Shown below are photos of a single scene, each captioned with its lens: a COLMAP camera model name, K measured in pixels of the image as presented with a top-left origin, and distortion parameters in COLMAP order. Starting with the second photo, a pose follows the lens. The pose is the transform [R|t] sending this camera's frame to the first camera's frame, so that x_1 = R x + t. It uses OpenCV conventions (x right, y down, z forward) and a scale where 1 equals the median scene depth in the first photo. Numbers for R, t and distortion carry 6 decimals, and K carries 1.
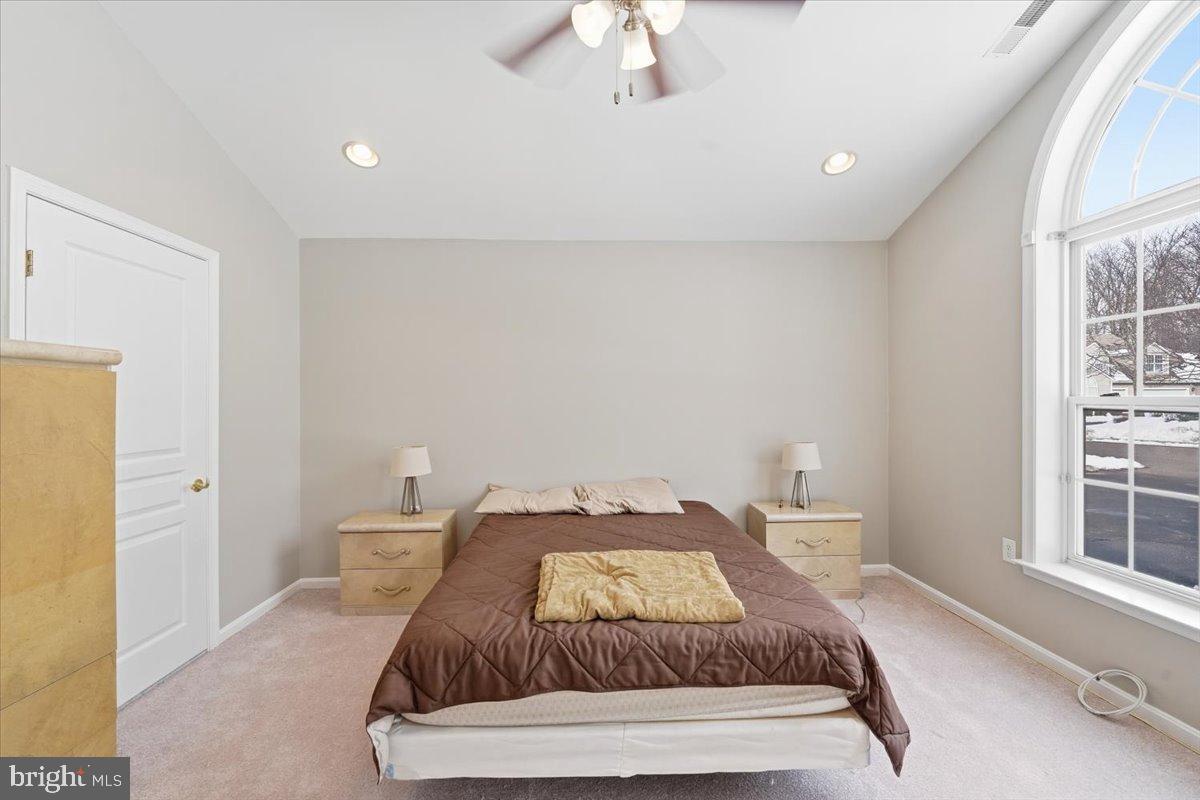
lens RADIAL K [[499.2, 0, 600.0], [0, 499.2, 400.0], [0, 0, 1]] dist [-0.010978, -0.000936]
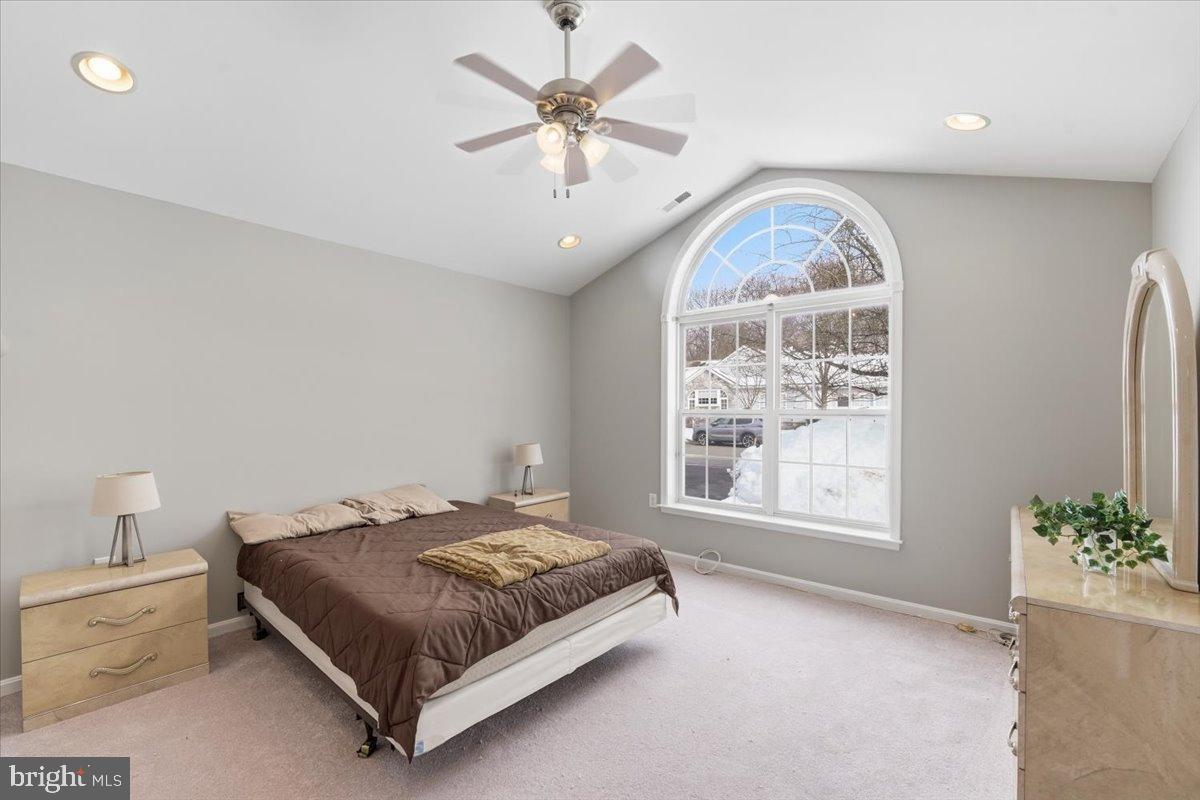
lens RADIAL K [[509.1, 0, 599.7], [0, 509.1, 413.4], [0, 0, 1]] dist [-0.012069, -0.000700]
pose [[0.672572, -0.003044, 0.740026, -0.888046], [-0.000556, 0.999989, 0.004618, -0.000214], [-0.740032, -0.003517, 0.672563, -0.046646]]
